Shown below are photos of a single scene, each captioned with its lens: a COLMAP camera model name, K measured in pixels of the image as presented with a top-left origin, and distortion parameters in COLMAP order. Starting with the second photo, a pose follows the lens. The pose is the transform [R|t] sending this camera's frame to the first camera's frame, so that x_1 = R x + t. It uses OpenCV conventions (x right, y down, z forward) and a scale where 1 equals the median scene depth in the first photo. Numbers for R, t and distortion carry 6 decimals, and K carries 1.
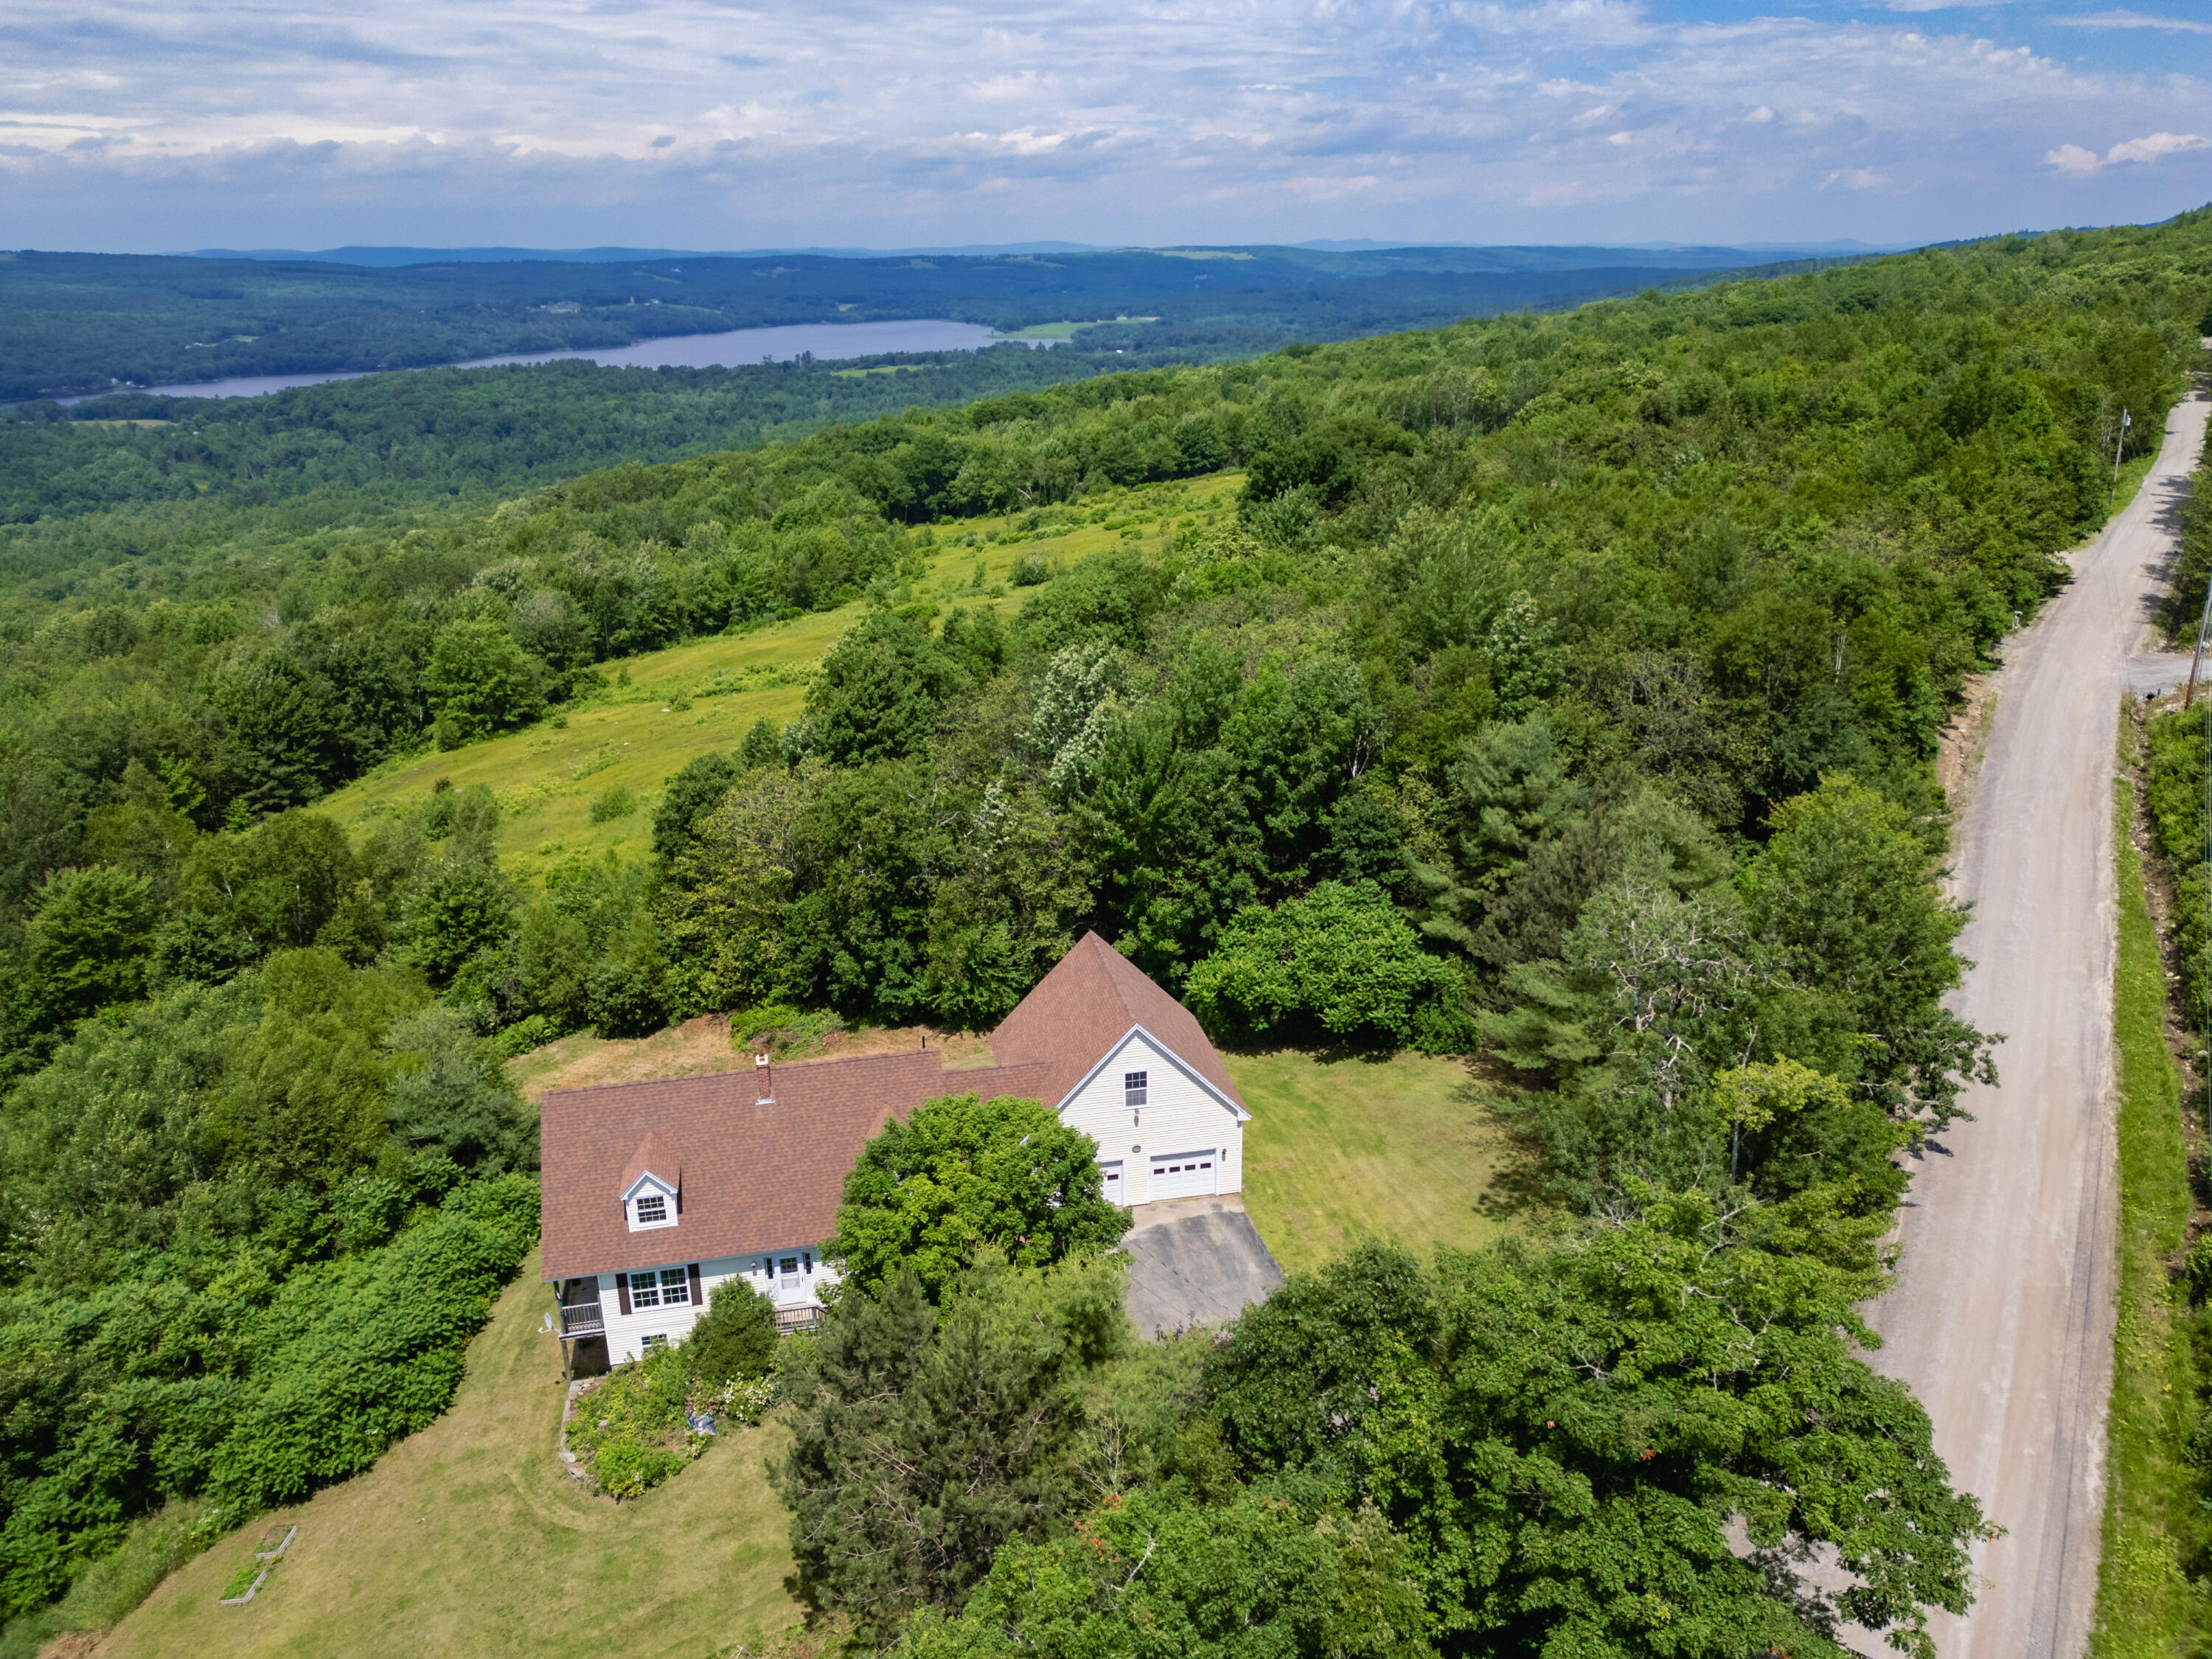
lens RADIAL K [[1574.7, 0, 1106.0], [0, 1574.7, 829.5], [0, 0, 1]] dist [0.038391, -0.050514]
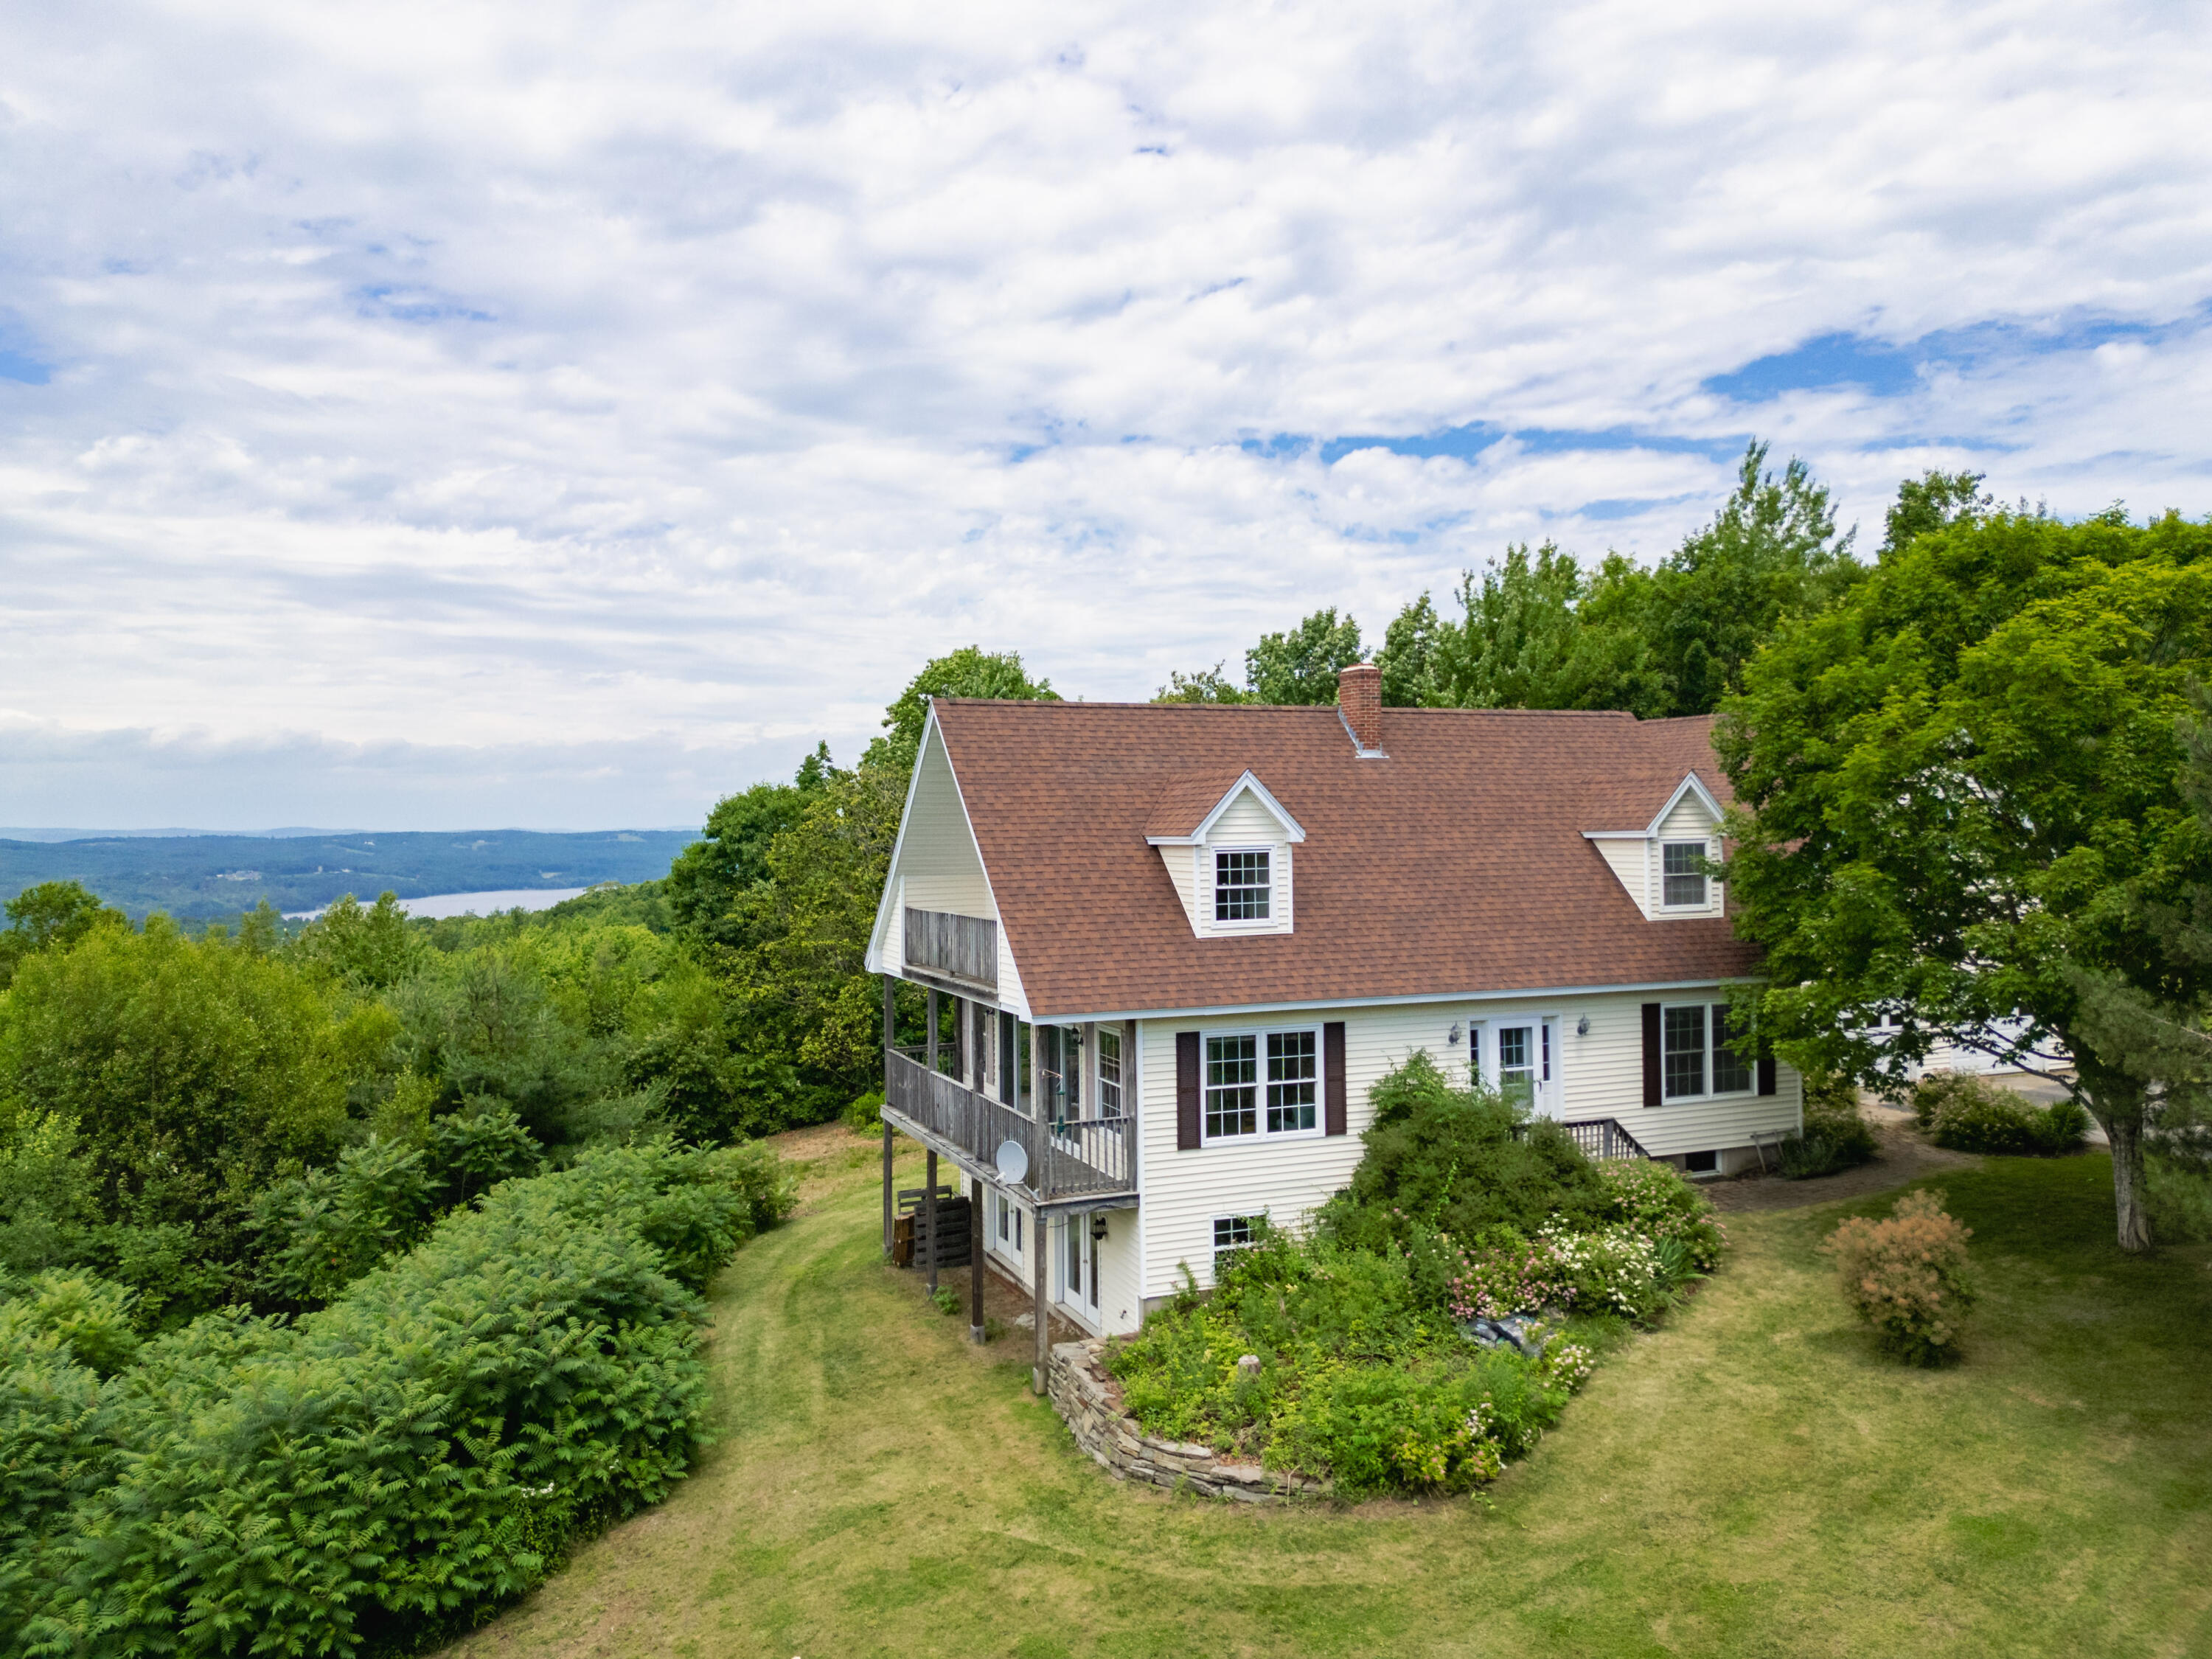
lens RADIAL K [[1574.7, 0, 1106.0], [0, 1574.7, 829.5], [0, 0, 1]] dist [0.038391, -0.050514]
pose [[0.982318, -0.000549, 0.187221, -0.400219], [0.065585, 0.937639, -0.341367, 0.366404], [-0.175358, 0.347609, 0.921096, 0.601805]]
